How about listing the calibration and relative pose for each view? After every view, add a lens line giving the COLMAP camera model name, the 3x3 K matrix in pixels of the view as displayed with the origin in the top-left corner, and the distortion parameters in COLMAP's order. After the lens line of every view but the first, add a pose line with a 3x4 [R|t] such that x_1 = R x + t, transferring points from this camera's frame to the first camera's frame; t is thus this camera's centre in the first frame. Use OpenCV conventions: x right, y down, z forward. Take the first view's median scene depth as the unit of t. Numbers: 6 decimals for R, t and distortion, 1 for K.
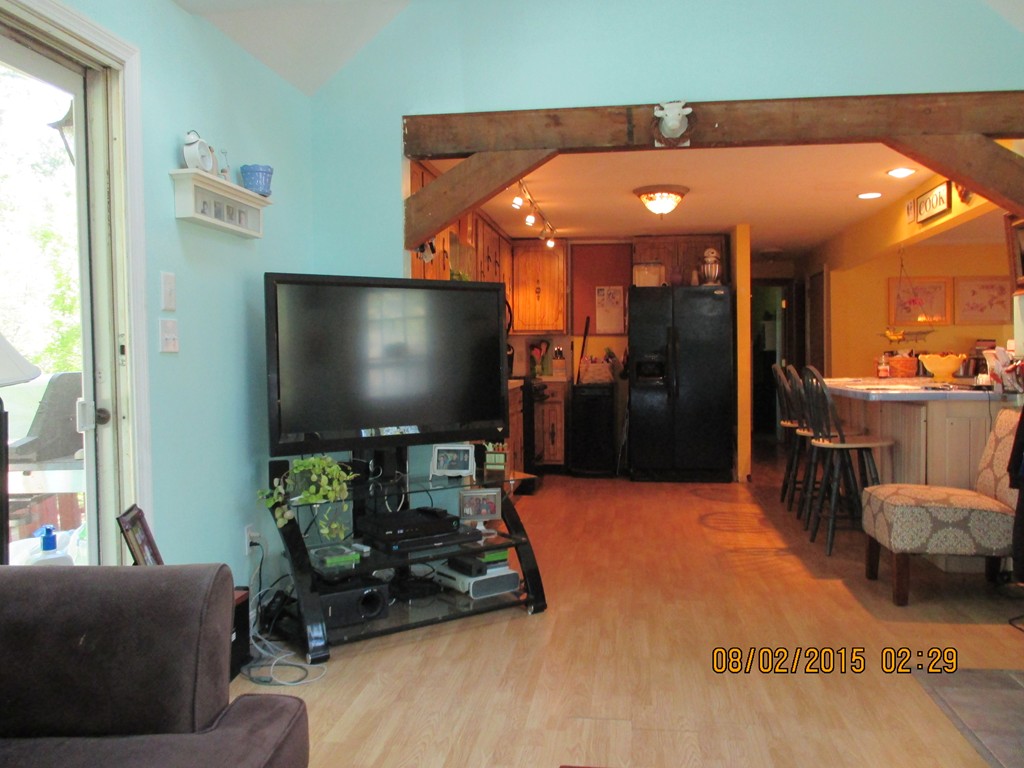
lens RADIAL K [[860.2, 0, 511.1], [0, 860.2, 370.4], [0, 0, 1]] dist [-0.036556, -0.006307]
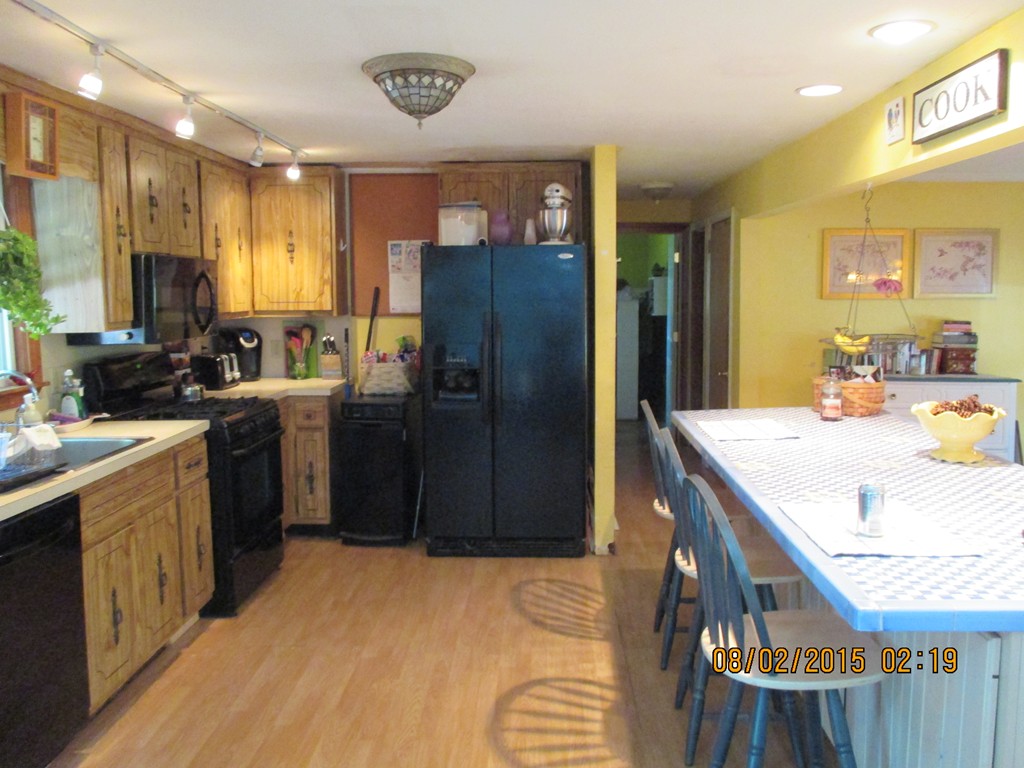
lens RADIAL K [[860.2, 0, 511.1], [0, 860.2, 370.4], [0, 0, 1]] dist [-0.036556, -0.006307]
pose [[0.994386, -0.010990, 0.105244, 0.126183], [0.002178, 0.996507, 0.083478, -0.055922], [-0.105794, -0.082780, 0.990936, 0.354054]]
